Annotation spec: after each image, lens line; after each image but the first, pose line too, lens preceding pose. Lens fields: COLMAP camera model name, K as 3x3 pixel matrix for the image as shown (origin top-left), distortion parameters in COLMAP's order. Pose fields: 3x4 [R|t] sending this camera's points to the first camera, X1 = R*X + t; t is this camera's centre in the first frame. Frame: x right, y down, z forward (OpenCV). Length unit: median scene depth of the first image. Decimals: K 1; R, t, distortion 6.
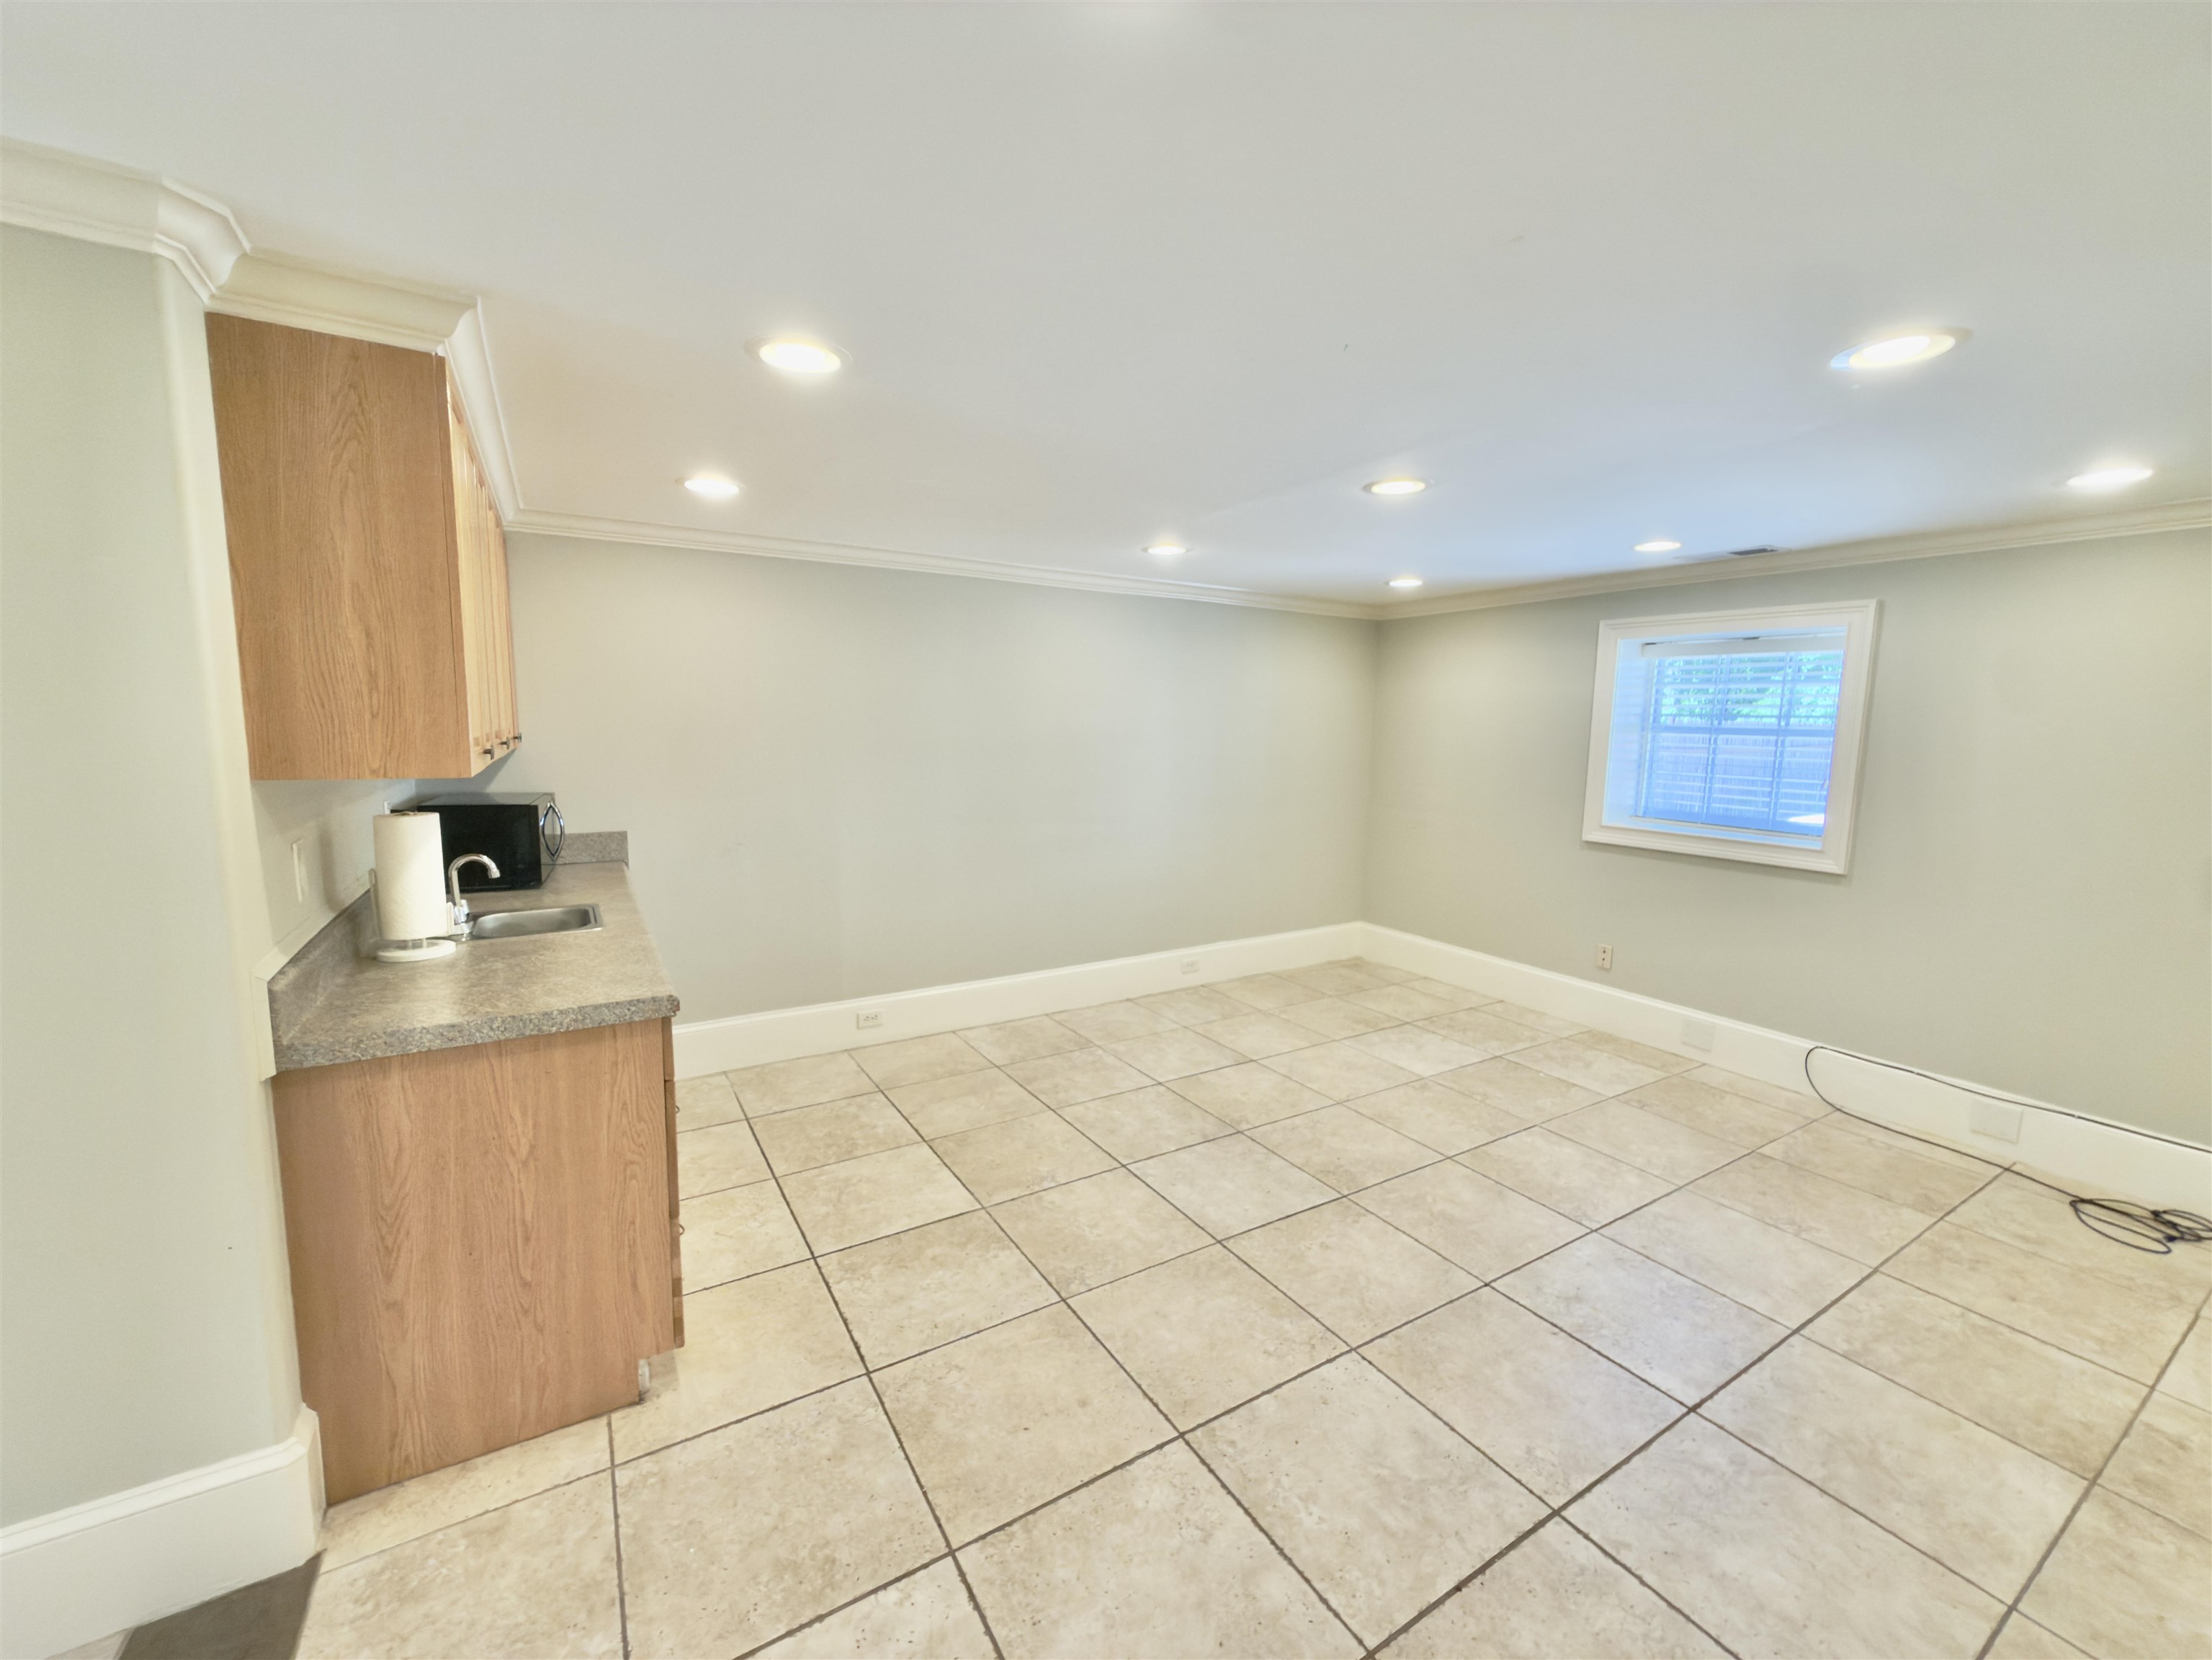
lens RADIAL K [[884.3, 0, 1112.2], [0, 884.3, 833.4], [0, 0, 1]] dist [0.001297, -0.000057]
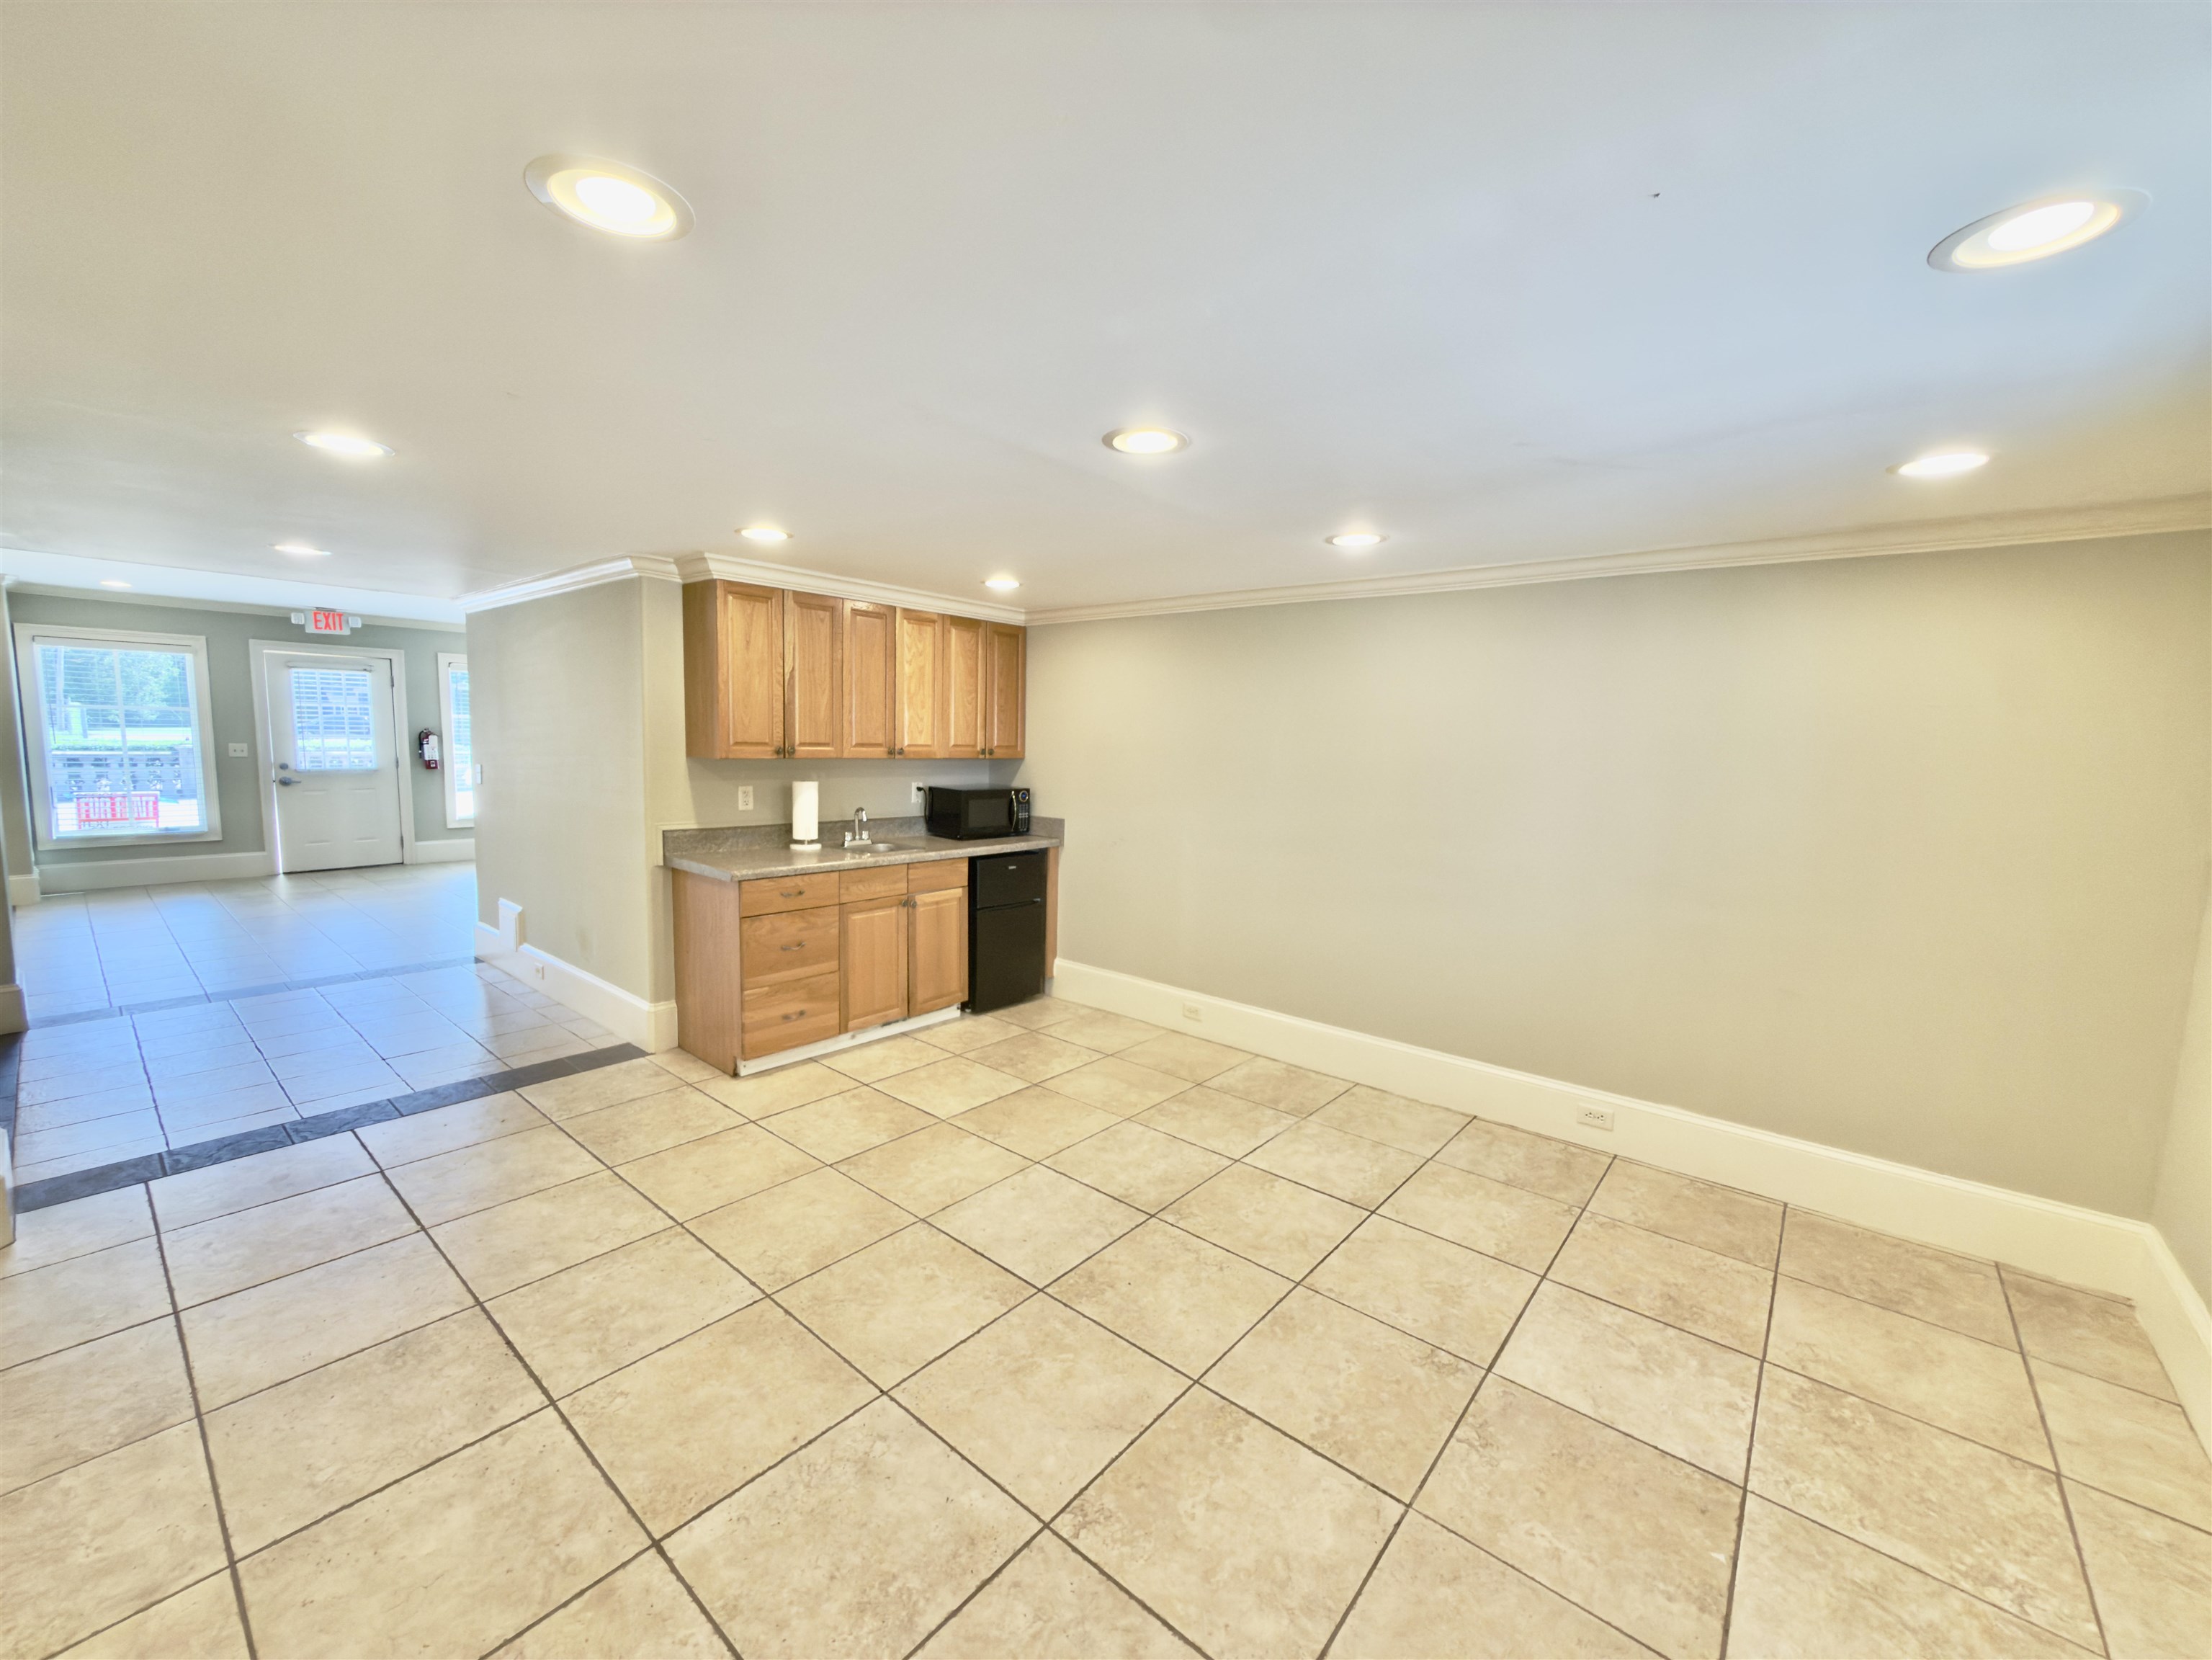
lens RADIAL K [[884.3, 0, 1095.3], [0, 884.3, 844.8], [0, 0, 1]] dist [0.001297, -0.000057]
pose [[0.311650, 0.109285, -0.943891, 0.925852], [-0.142986, 0.987446, 0.067118, -0.071532], [0.939377, 0.114046, 0.323364, 0.644140]]
